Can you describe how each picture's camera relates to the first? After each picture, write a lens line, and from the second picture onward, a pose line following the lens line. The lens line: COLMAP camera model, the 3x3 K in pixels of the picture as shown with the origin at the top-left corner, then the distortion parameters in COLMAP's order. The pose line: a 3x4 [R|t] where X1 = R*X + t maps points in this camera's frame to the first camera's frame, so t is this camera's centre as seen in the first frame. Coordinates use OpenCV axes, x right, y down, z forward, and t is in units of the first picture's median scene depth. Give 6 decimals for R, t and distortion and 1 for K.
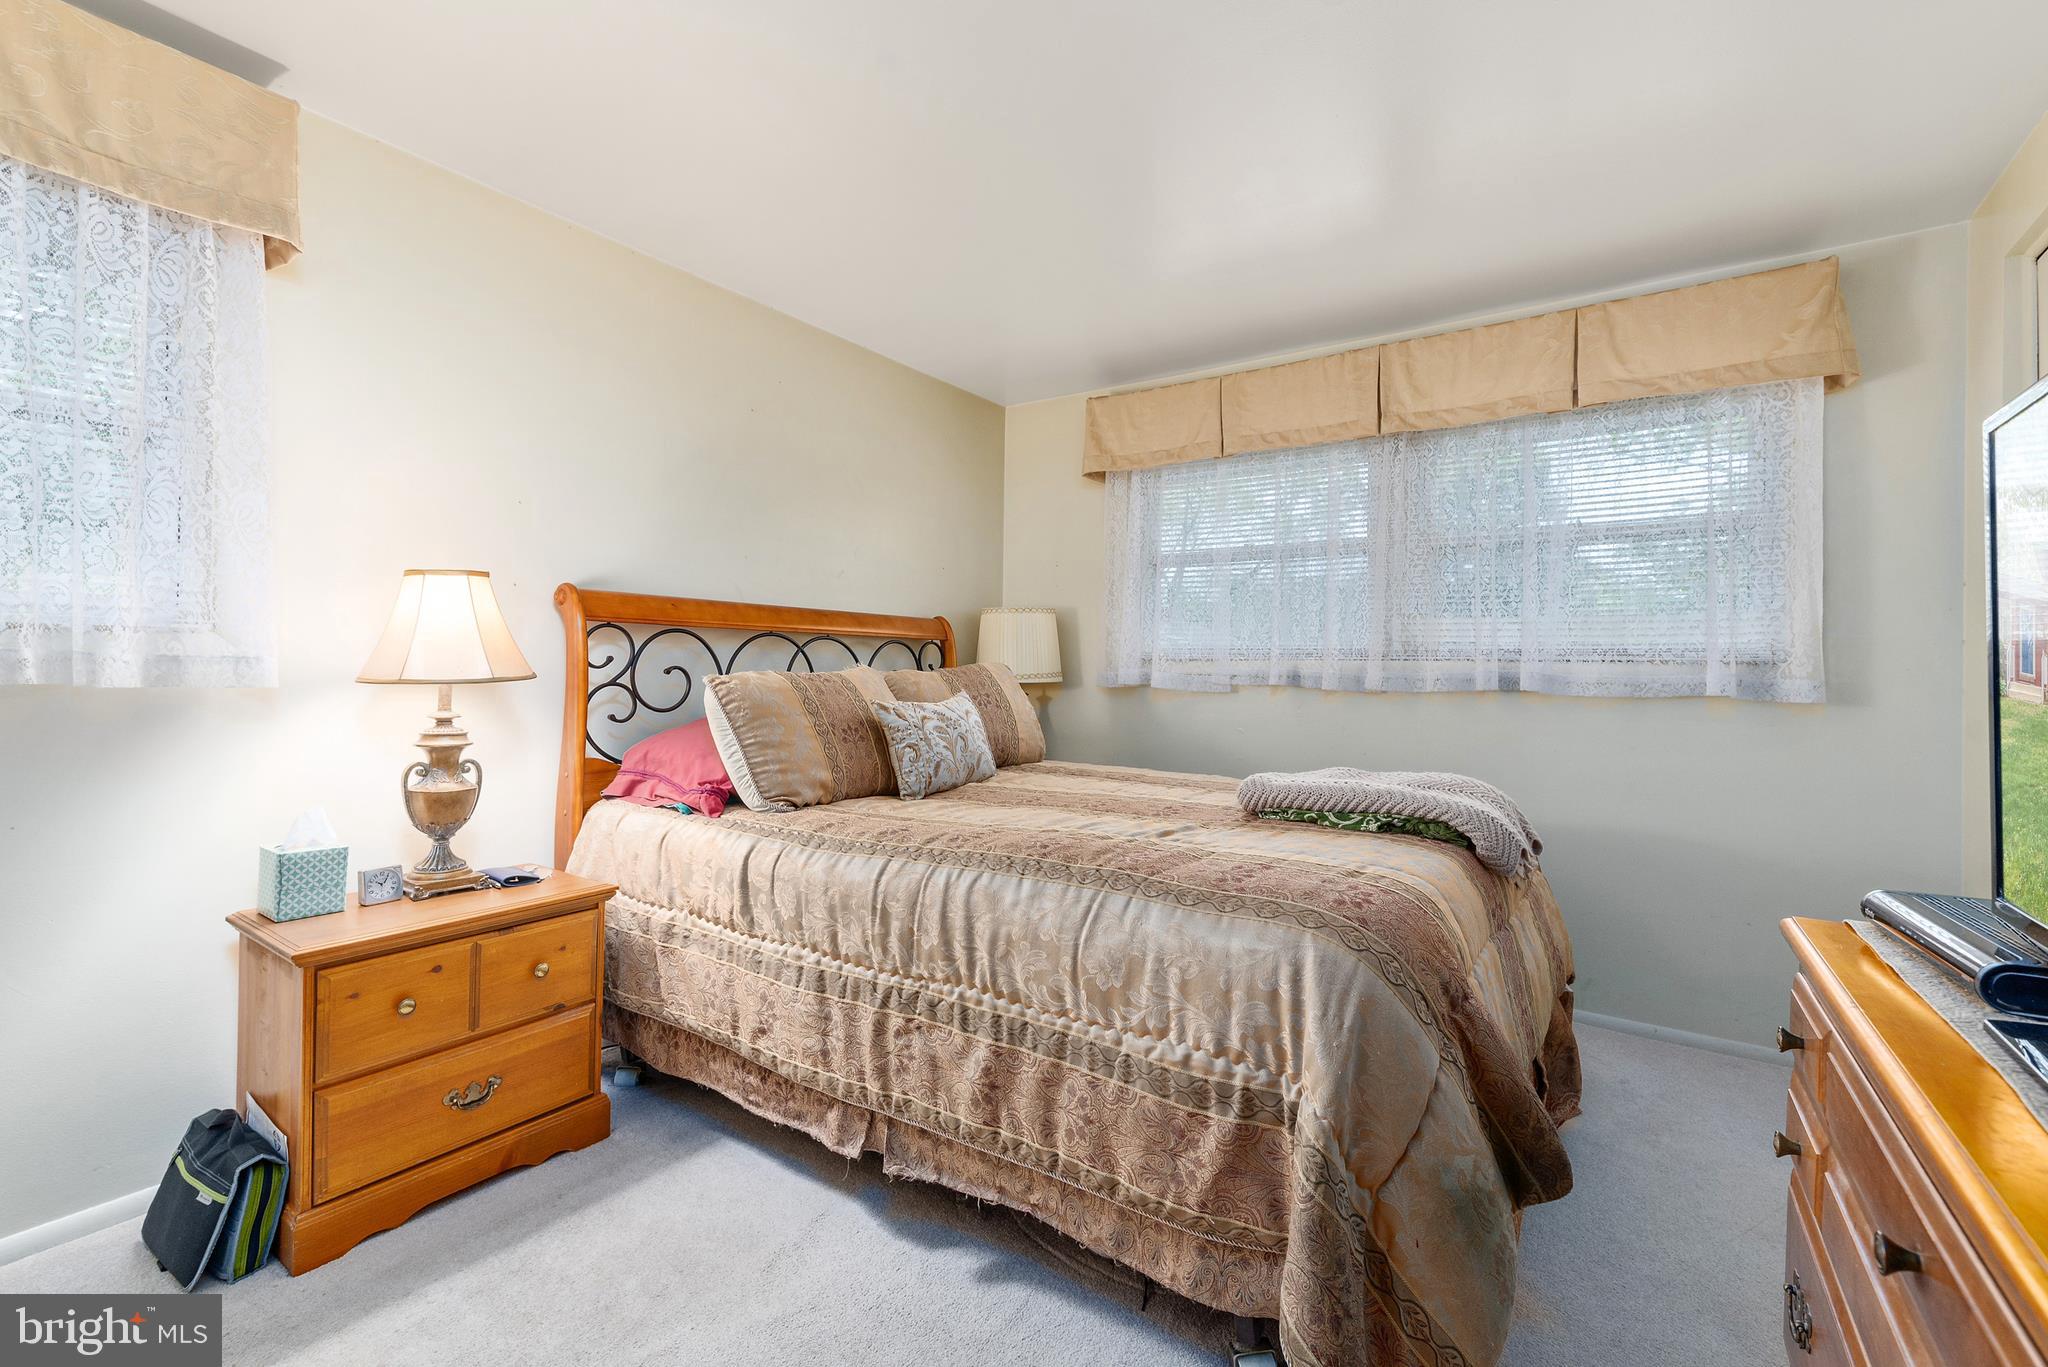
lens RADIAL K [[863.5, 0, 1028.4], [0, 863.5, 675.1], [0, 0, 1]] dist [0.004786, -0.001560]
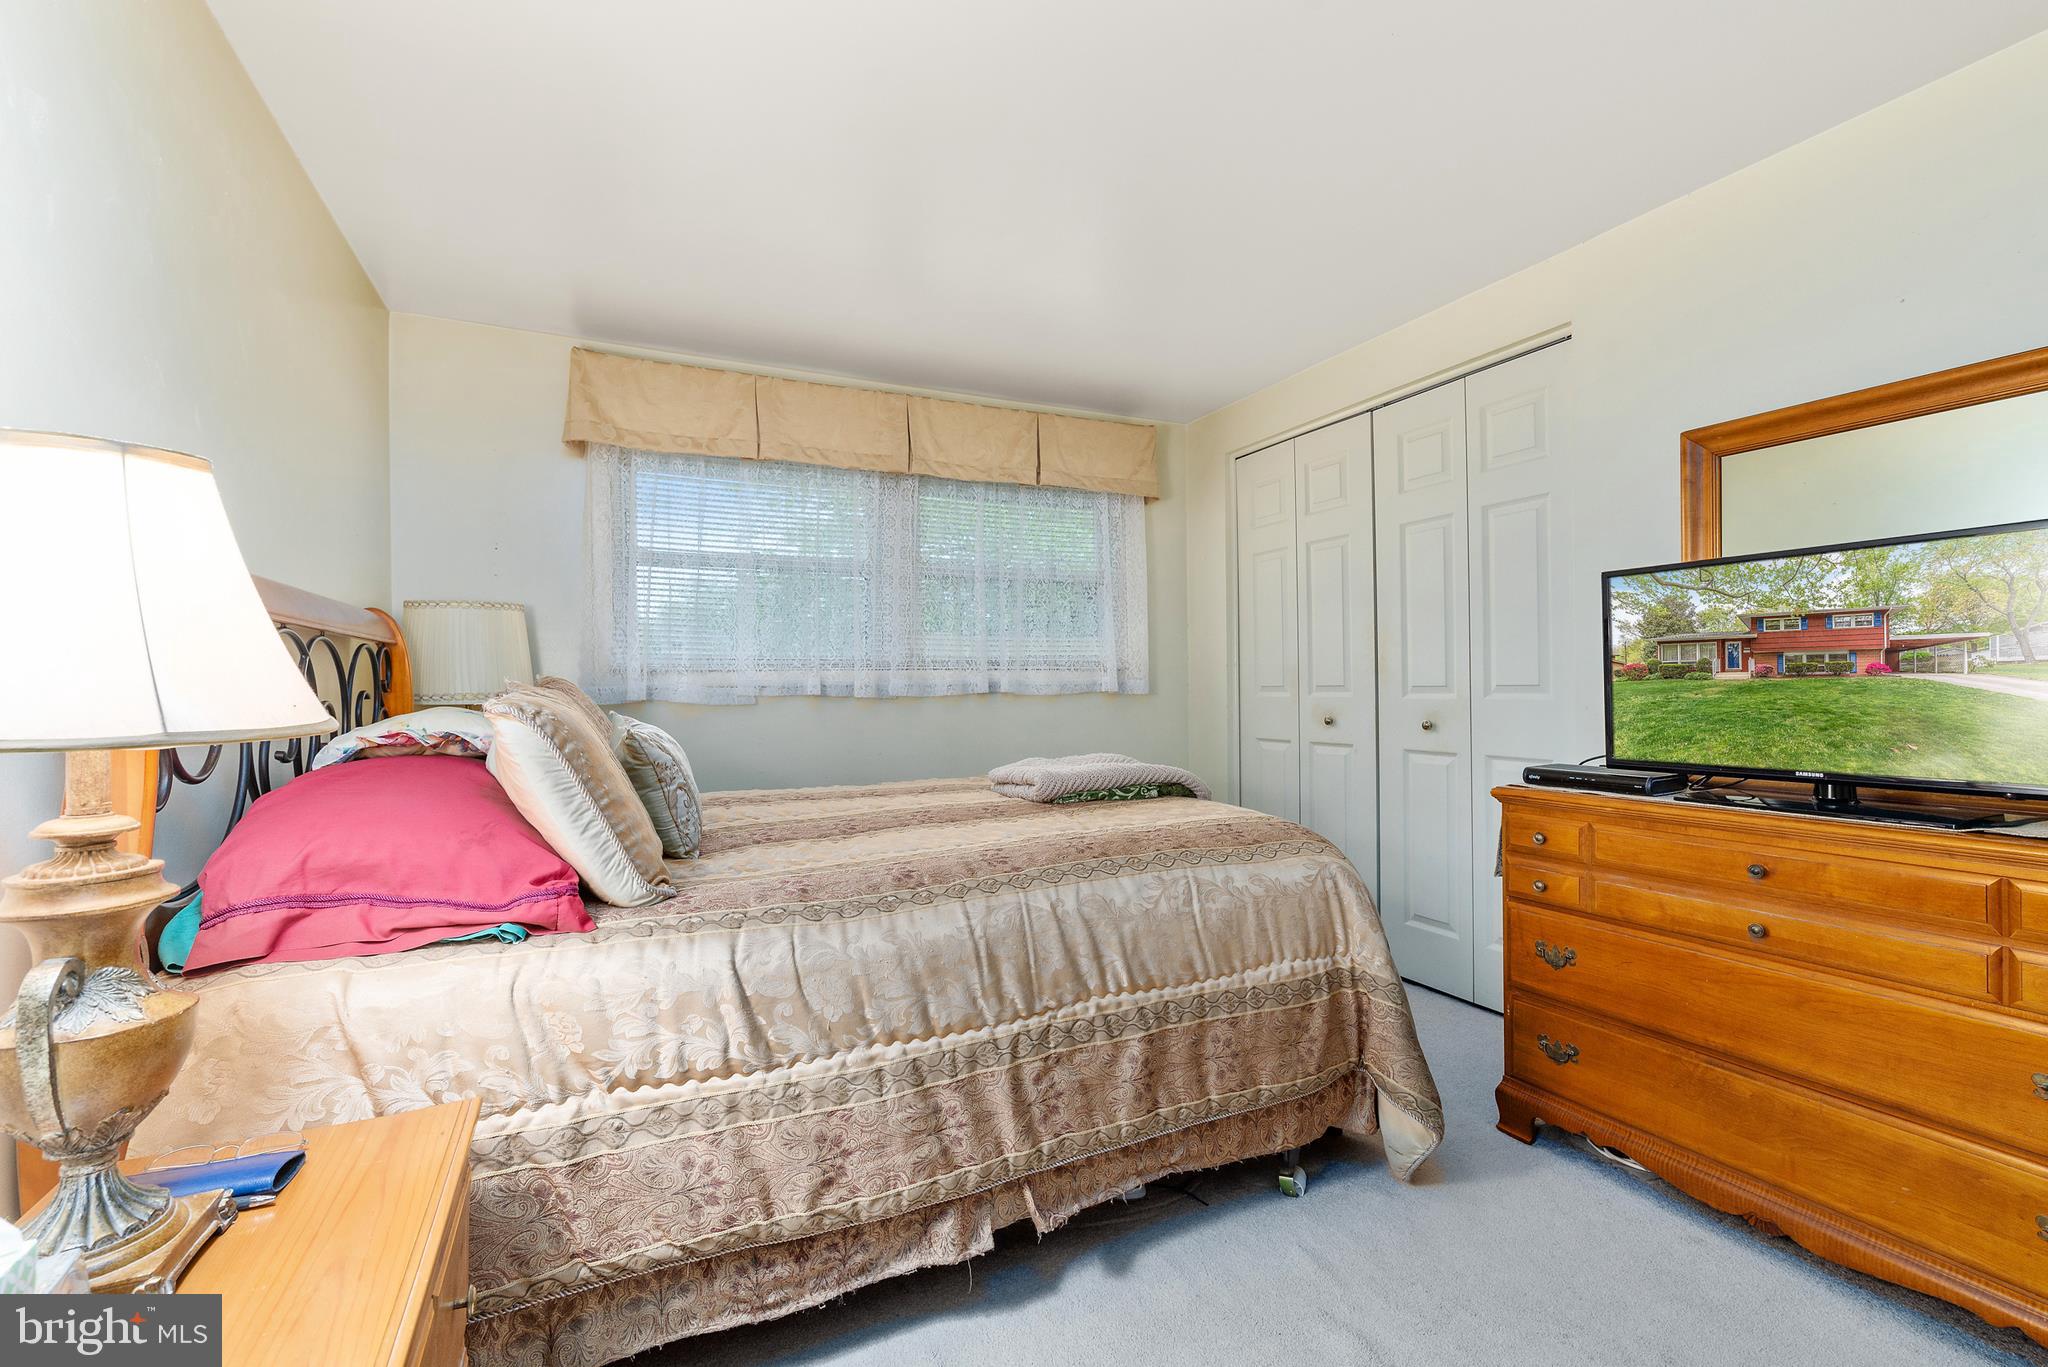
lens RADIAL K [[863.5, 0, 995.4], [0, 863.5, 695.5], [0, 0, 1]] dist [0.004786, -0.001560]
pose [[0.526836, -0.029819, 0.849444, -0.841743], [0.023609, 0.999512, 0.020444, -0.008352], [-0.849639, 0.009284, 0.527283, 0.496441]]
